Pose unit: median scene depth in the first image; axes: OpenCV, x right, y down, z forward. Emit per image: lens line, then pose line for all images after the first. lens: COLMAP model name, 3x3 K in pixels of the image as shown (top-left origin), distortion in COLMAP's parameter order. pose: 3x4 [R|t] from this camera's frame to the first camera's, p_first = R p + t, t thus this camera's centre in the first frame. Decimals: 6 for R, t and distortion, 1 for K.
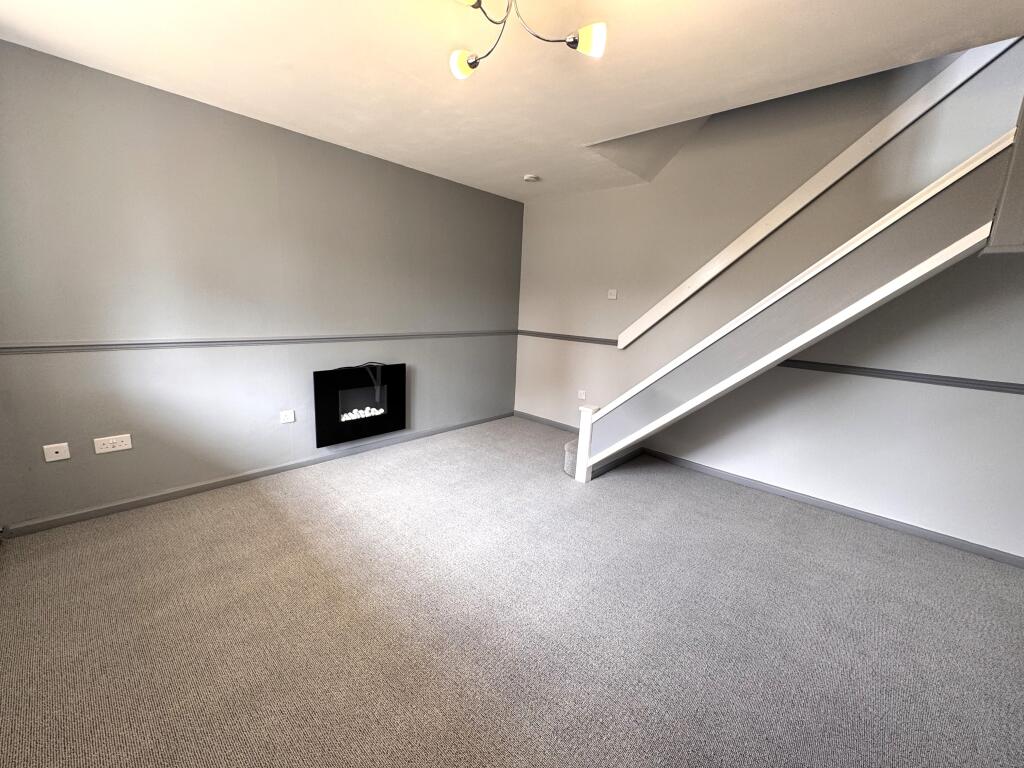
lens RADIAL K [[413.6, 0, 511.1], [0, 413.6, 383.9], [0, 0, 1]] dist [0.000933, 0.000291]
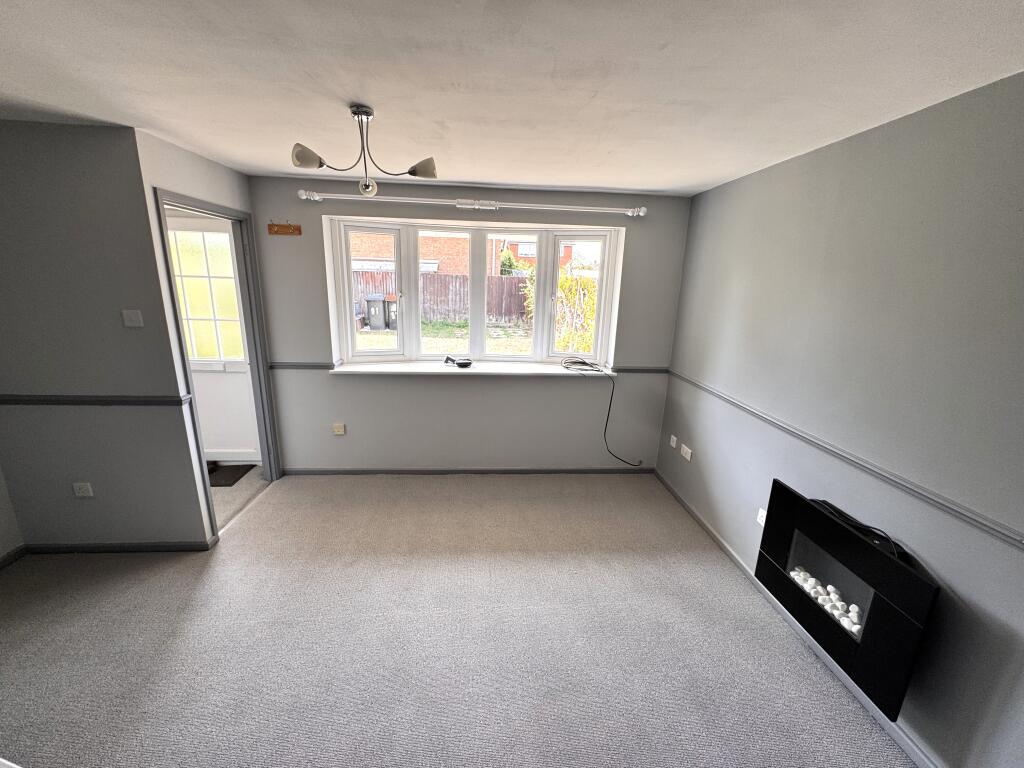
lens RADIAL K [[413.6, 0, 512.2], [0, 413.6, 382.8], [0, 0, 1]] dist [0.000933, 0.000291]
pose [[-0.680436, 0.111605, -0.724260, 0.321326], [-0.209739, 0.917329, 0.338404, -0.317974], [0.702152, 0.382167, -0.600775, 1.009187]]
